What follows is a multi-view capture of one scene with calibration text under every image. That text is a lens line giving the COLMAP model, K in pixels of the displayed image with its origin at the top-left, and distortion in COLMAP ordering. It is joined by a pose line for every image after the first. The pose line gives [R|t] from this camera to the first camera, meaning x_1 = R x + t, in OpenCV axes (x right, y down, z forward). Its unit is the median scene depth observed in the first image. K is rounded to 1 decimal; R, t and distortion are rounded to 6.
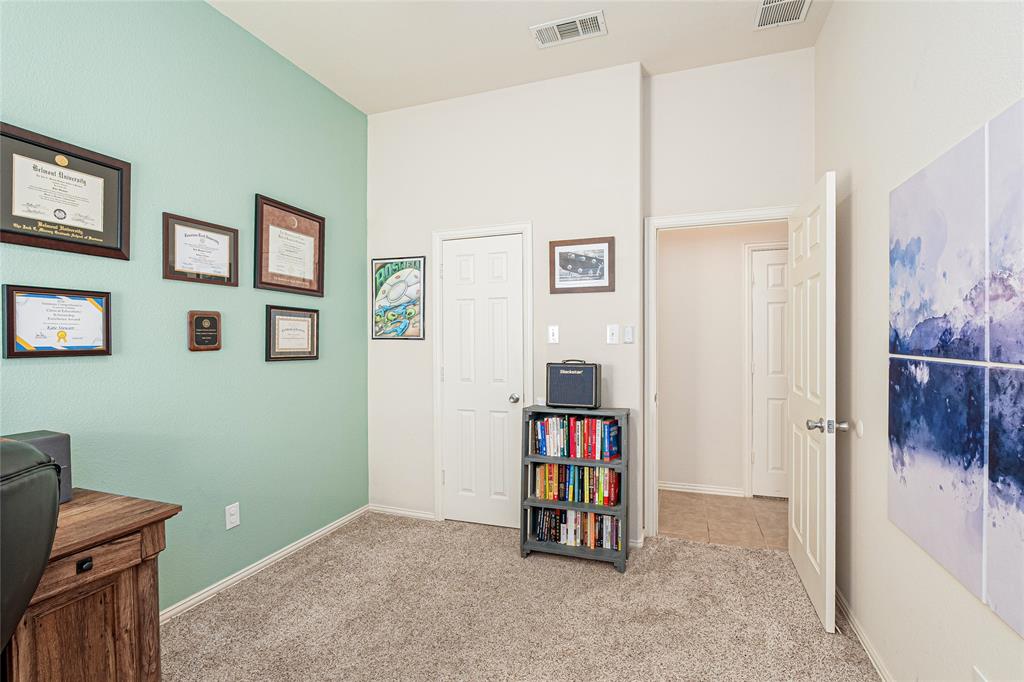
lens RADIAL K [[463.0, 0, 514.7], [0, 463.0, 342.2], [0, 0, 1]] dist [0.003254, 0.000161]
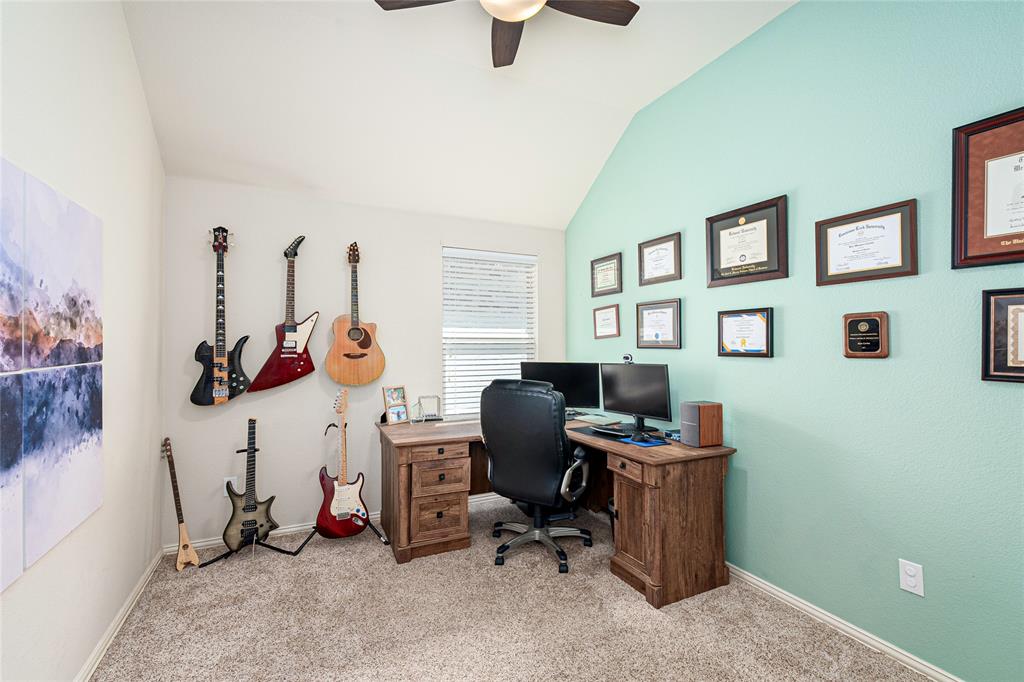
lens RADIAL K [[463.0, 0, 513.5], [0, 463.0, 339.8], [0, 0, 1]] dist [0.003254, 0.000161]
pose [[-0.692307, -0.000952, -0.721603, 0.455537], [0.000415, 0.999998, -0.001718, -0.016135], [0.721603, -0.001489, -0.692305, 1.222460]]
